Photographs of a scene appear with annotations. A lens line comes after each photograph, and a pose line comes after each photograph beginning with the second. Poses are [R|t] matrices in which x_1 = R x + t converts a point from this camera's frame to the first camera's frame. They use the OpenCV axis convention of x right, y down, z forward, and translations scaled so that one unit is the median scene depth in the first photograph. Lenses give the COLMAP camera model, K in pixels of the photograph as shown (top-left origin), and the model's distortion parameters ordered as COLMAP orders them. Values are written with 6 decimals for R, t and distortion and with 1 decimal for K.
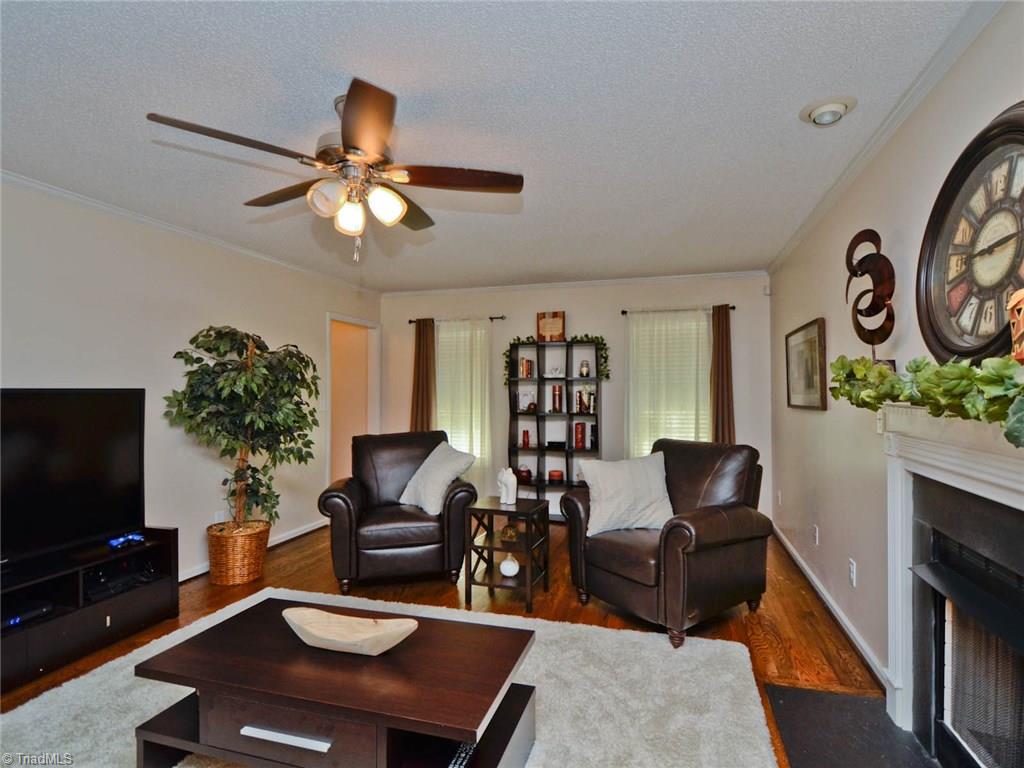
lens RADIAL K [[507.6, 0, 530.0], [0, 507.6, 385.3], [0, 0, 1]] dist [0.004677, -0.008292]
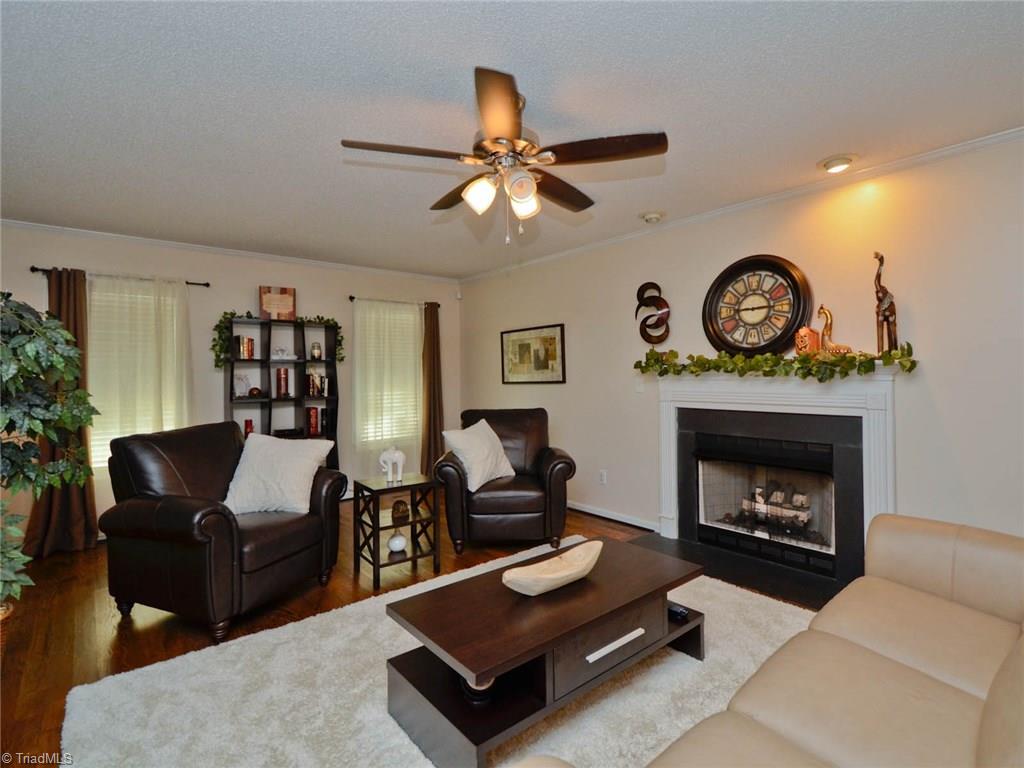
lens RADIAL K [[499.6, 0, 513.5], [0, 499.6, 379.0], [0, 0, 1]] dist [0.000822, -0.000404]
pose [[0.577338, -0.009601, 0.816449, -0.458909], [0.002196, 0.999946, 0.010205, 0.011766], [-0.816503, -0.004099, 0.577327, 0.144648]]
